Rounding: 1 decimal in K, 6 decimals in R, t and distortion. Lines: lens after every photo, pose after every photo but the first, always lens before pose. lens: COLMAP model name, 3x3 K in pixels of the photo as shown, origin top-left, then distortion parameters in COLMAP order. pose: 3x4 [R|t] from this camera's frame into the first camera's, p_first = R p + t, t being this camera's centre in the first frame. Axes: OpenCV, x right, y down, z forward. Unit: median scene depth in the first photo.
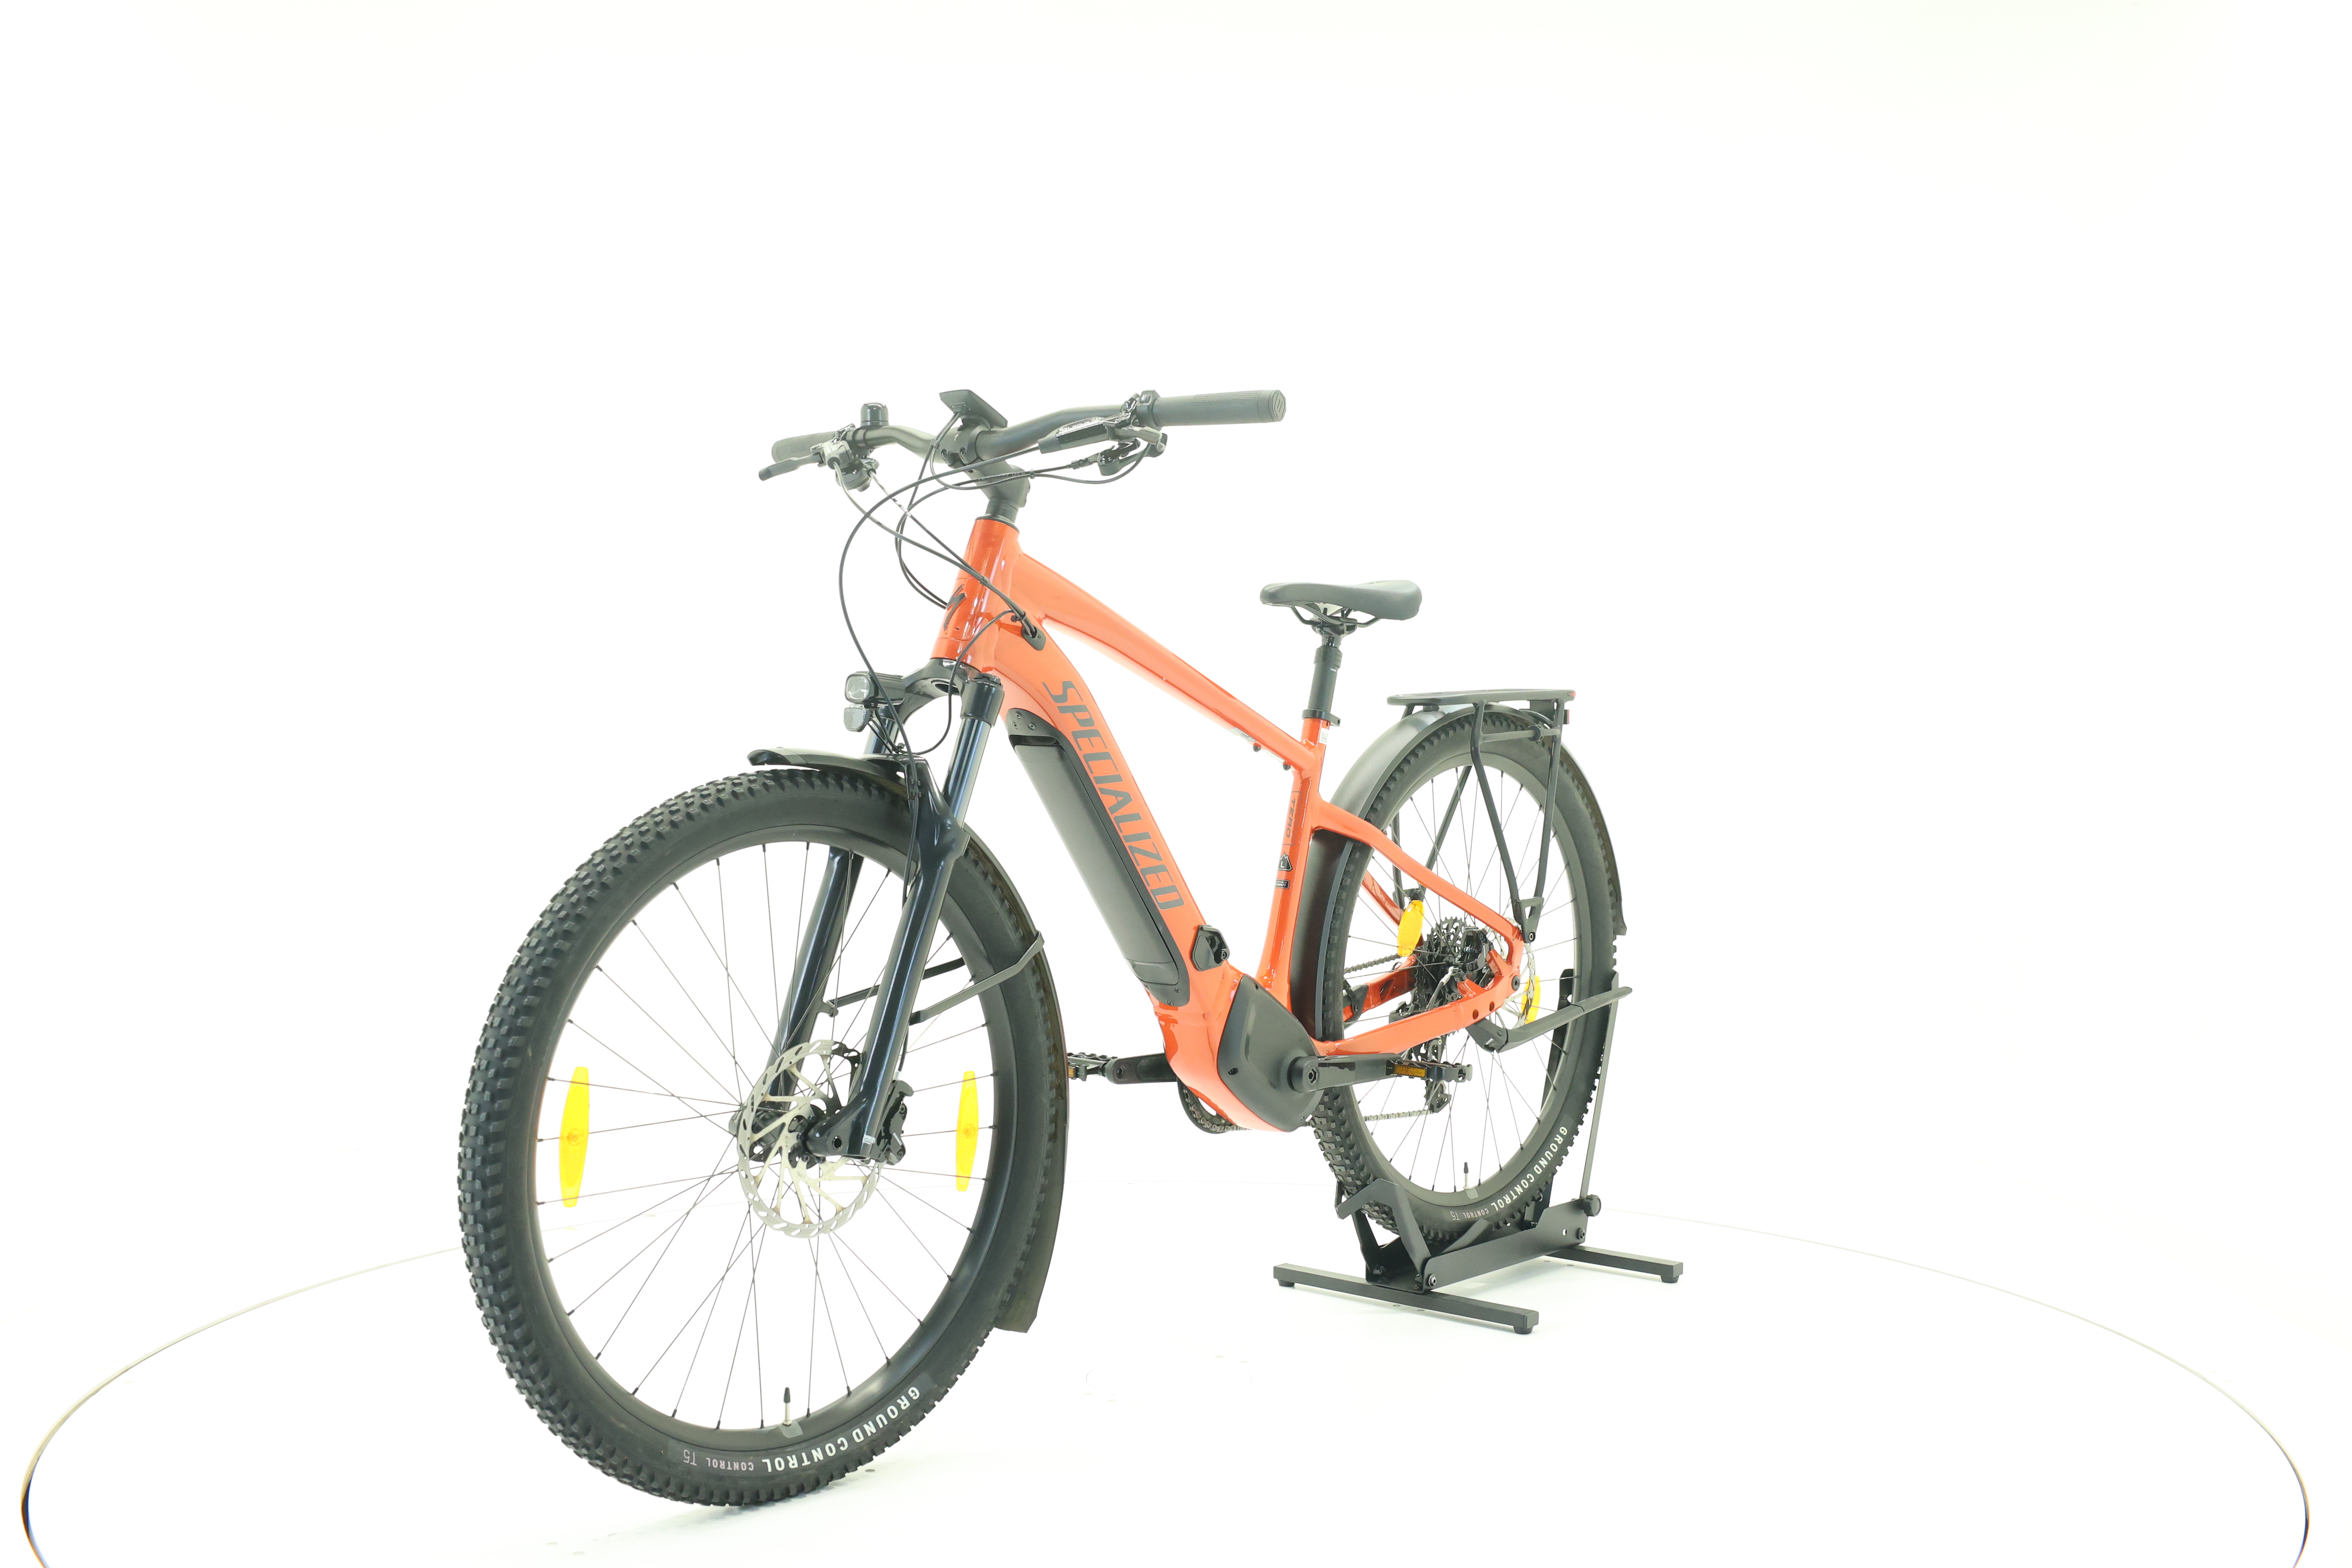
lens RADIAL K [[2464.6, 0, 1176.0], [0, 2464.6, 784.0], [0, 0, 1]] dist [-0.013831, -0.002456]
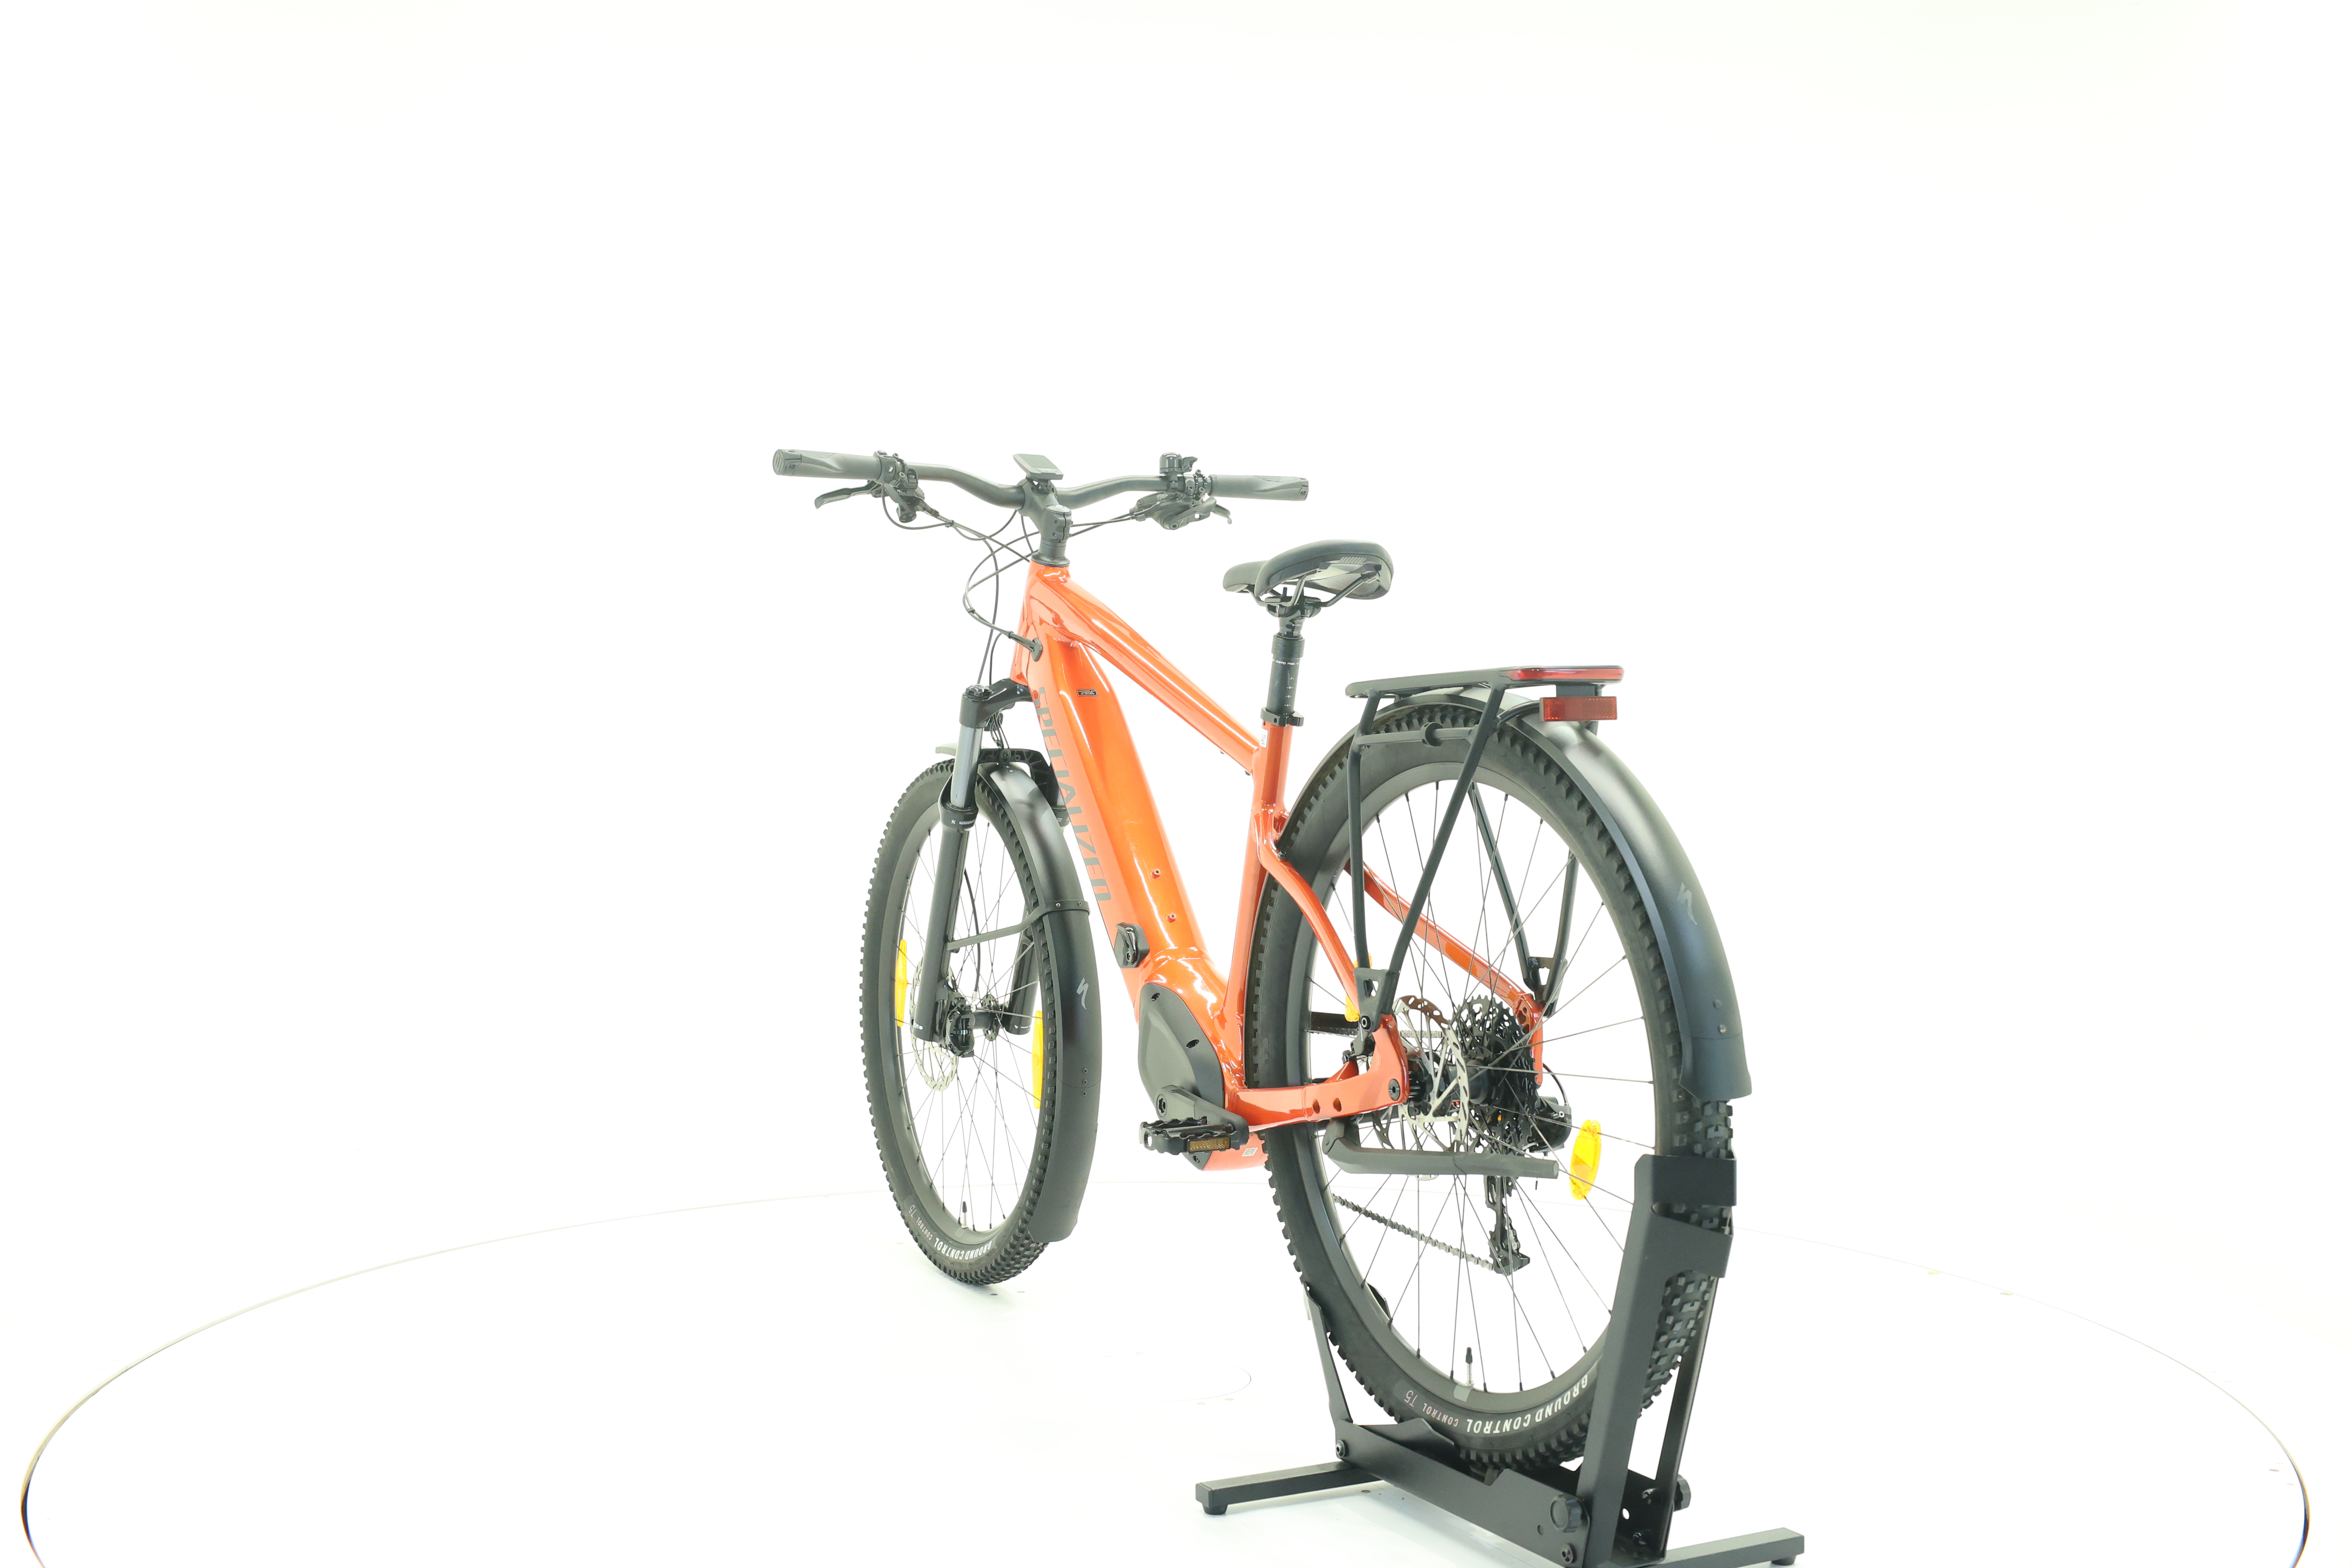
lens RADIAL K [[2464.6, 0, 1176.0], [0, 2464.6, 784.0], [0, 0, 1]] dist [-0.013831, -0.002456]
pose [[-0.361475, 0.015001, -0.932261, 0.983755], [-0.026810, 0.999290, 0.026475, -0.028188], [0.931996, 0.034564, -0.360816, 1.441176]]
